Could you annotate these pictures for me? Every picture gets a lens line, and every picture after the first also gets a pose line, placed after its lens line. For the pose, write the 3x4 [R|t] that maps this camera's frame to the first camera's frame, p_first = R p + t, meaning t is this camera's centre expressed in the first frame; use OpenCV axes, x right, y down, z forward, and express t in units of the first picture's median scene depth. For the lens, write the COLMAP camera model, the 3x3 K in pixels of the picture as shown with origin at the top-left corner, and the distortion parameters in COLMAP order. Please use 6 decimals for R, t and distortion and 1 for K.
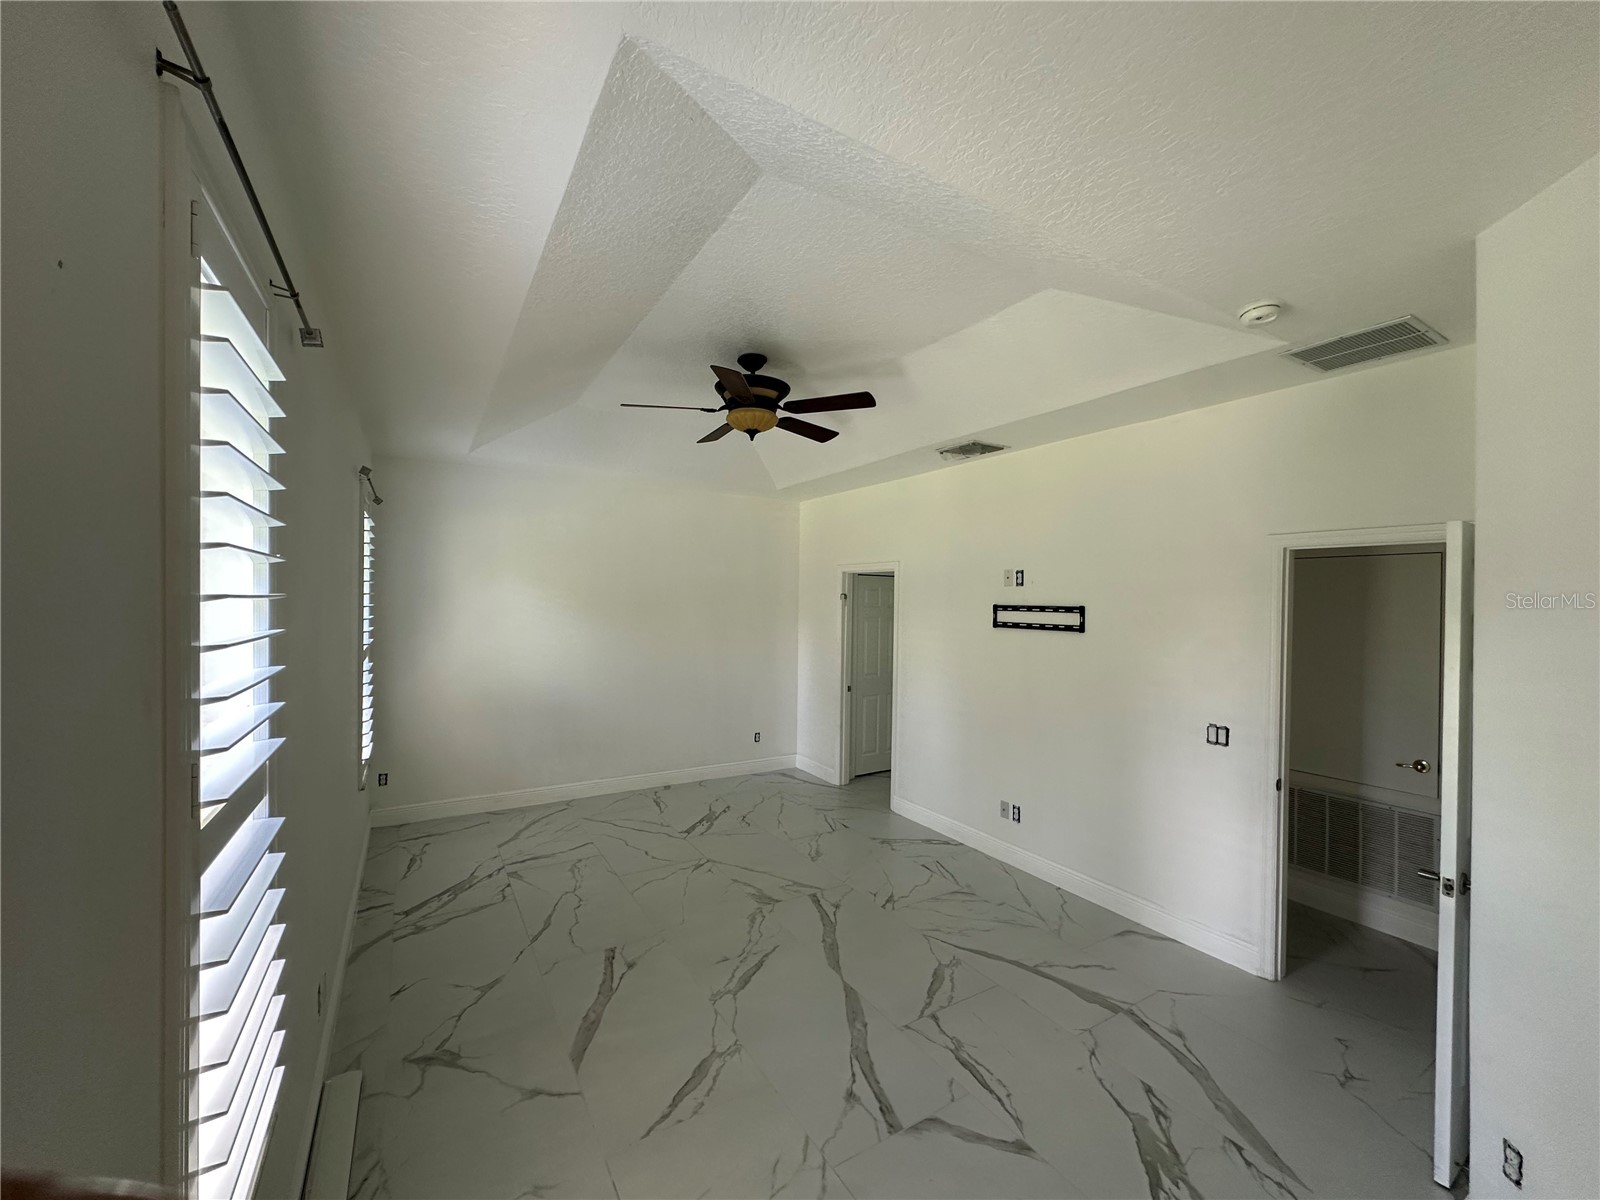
lens RADIAL K [[637.9, 0, 800.0], [0, 637.9, 600.0], [0, 0, 1]] dist [-0.002973, 0.000318]
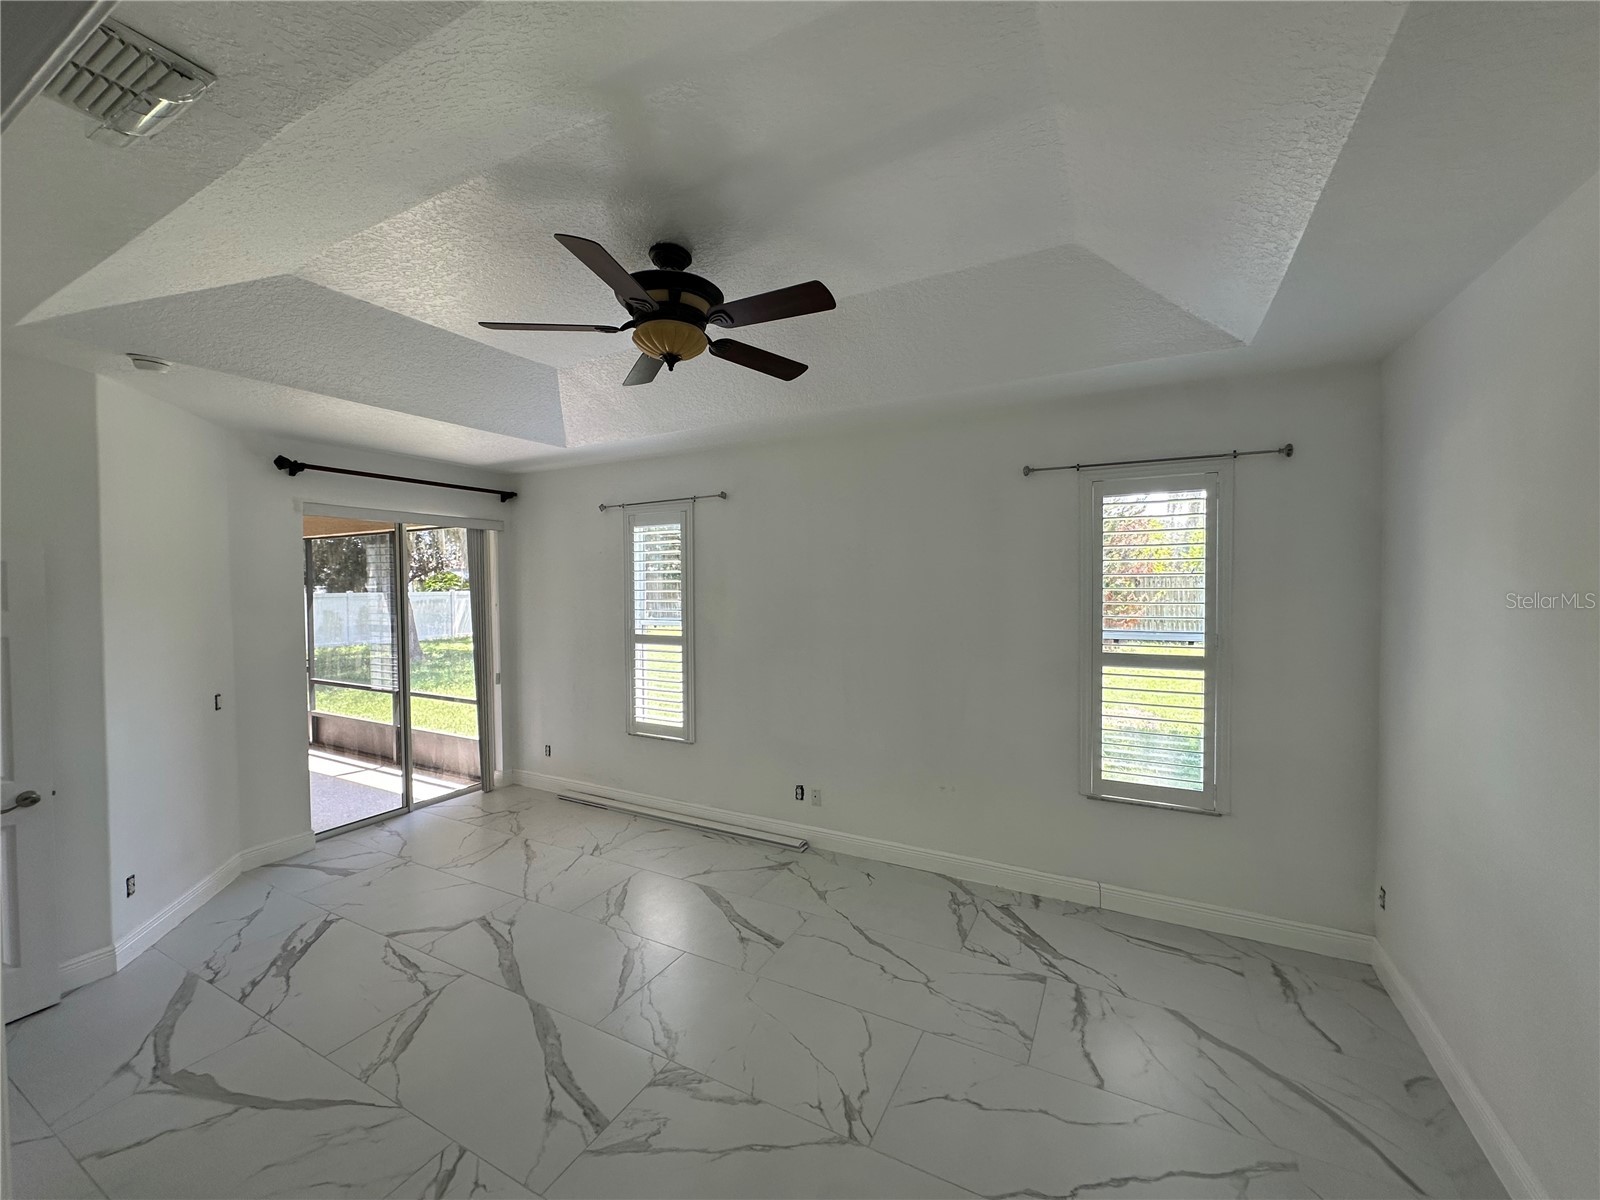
lens RADIAL K [[637.9, 0, 800.0], [0, 637.9, 600.0], [0, 0, 1]] dist [-0.002973, 0.000318]
pose [[-0.860277, 0.005847, -0.509794, 0.171821], [-0.003972, 0.999827, 0.018170, -0.009627], [0.509812, 0.017656, -0.860105, 1.763239]]
